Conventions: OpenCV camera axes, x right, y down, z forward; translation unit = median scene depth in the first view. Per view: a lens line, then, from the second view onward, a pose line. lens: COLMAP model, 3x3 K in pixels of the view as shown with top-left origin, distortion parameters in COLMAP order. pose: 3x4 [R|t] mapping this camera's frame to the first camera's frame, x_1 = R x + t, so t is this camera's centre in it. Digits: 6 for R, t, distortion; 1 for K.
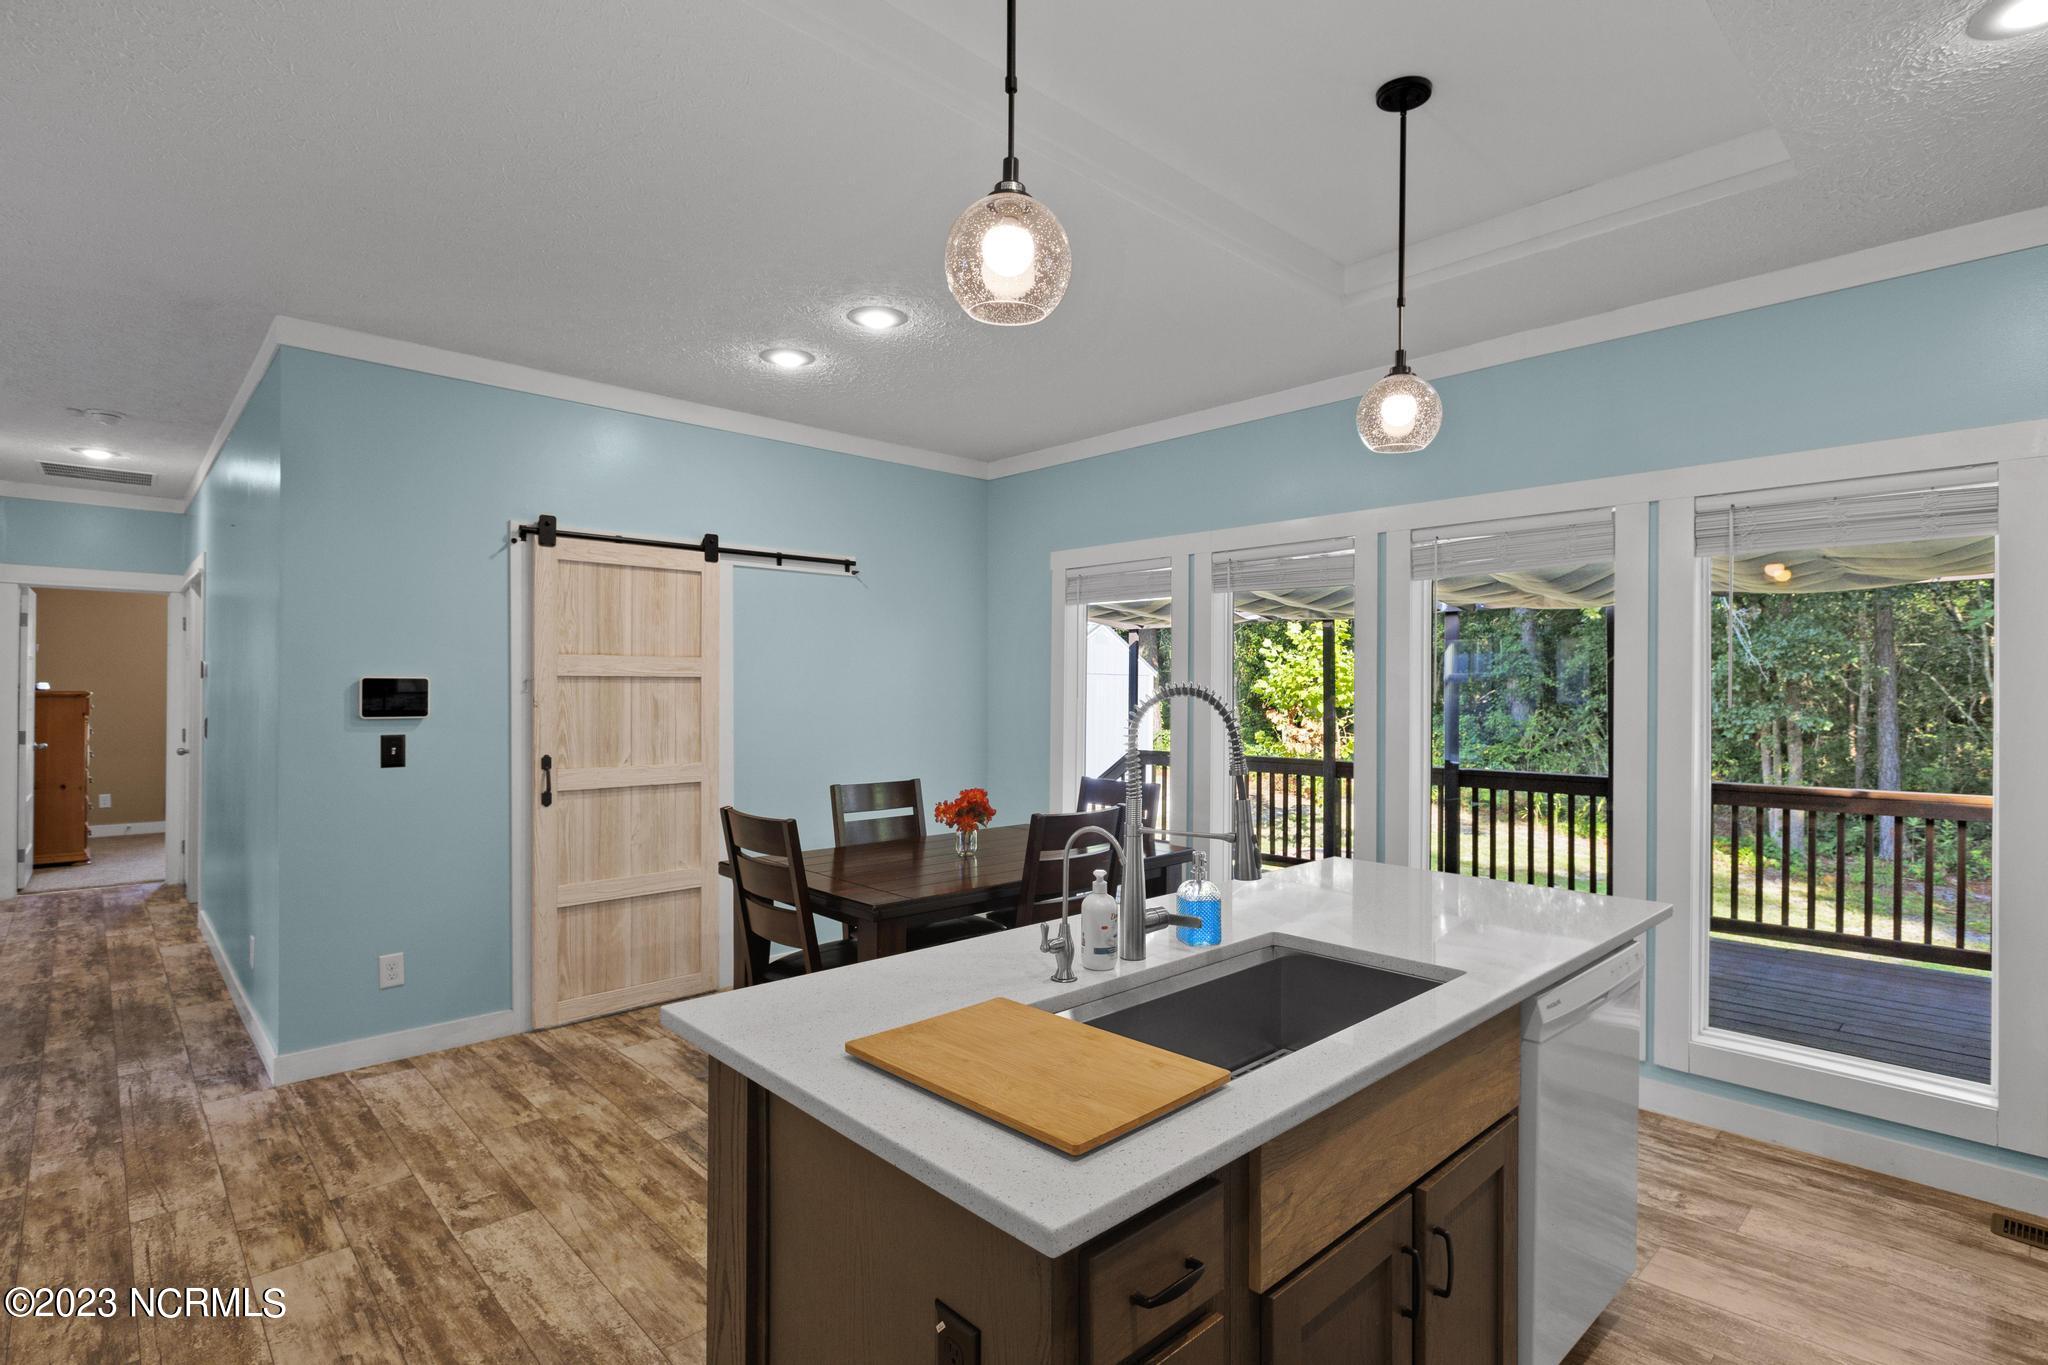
lens RADIAL K [[989.0, 0, 1015.1], [0, 989.0, 693.3], [0, 0, 1]] dist [-0.006082, 0.001527]
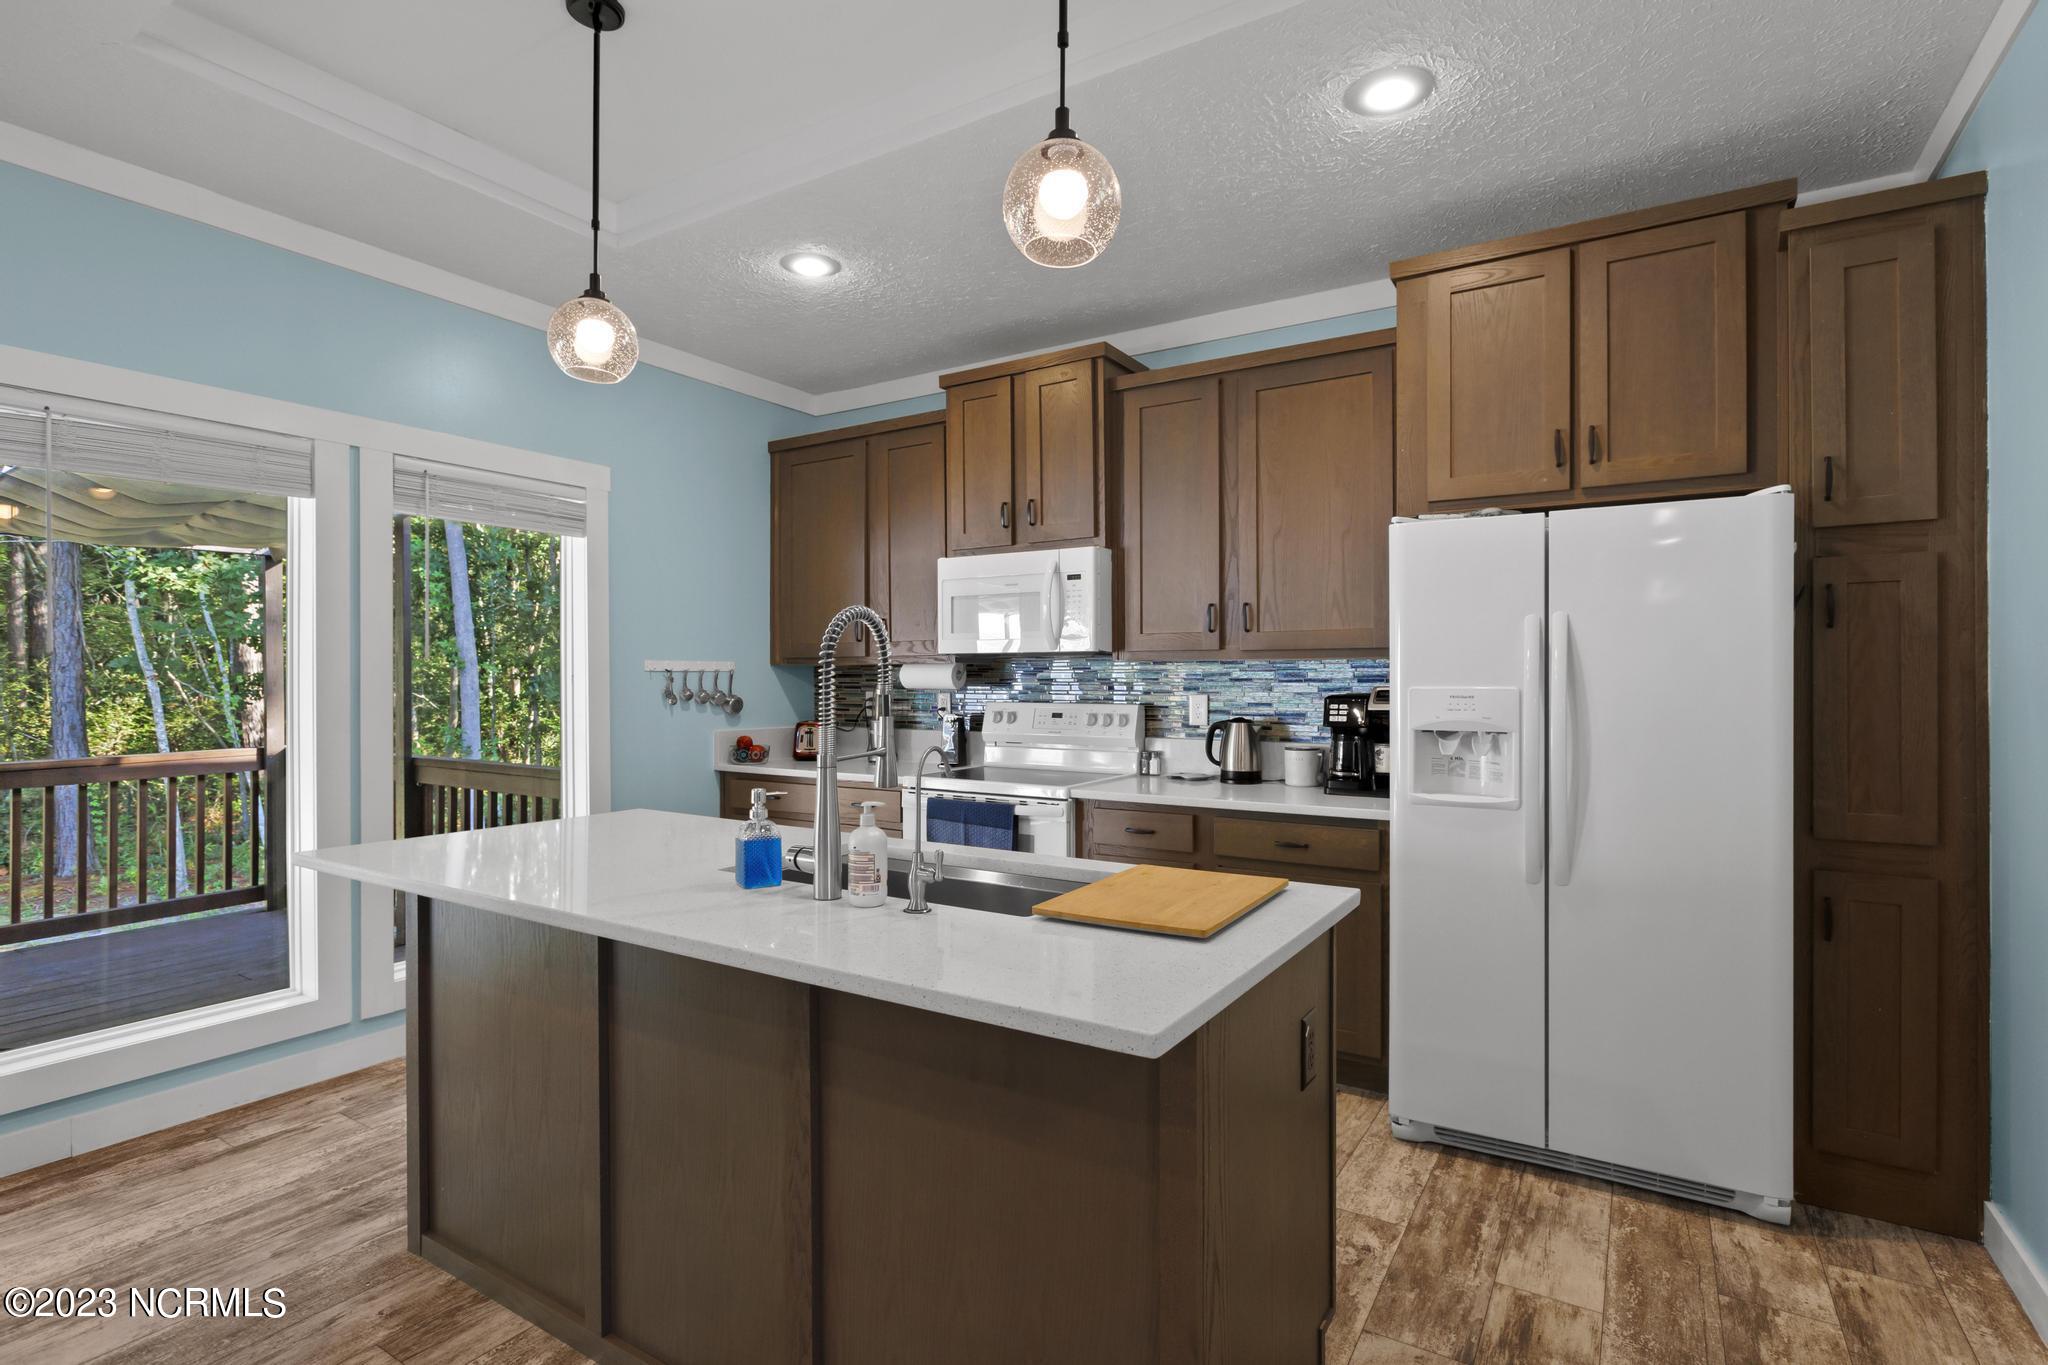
lens RADIAL K [[989.0, 0, 1026.8], [0, 989.0, 676.5], [0, 0, 1]] dist [-0.006082, 0.001527]
pose [[-0.245156, -0.003680, 0.969477, -0.604204], [0.005873, 0.999969, 0.005281, 0.034179], [-0.969466, 0.006988, -0.245127, 0.698116]]
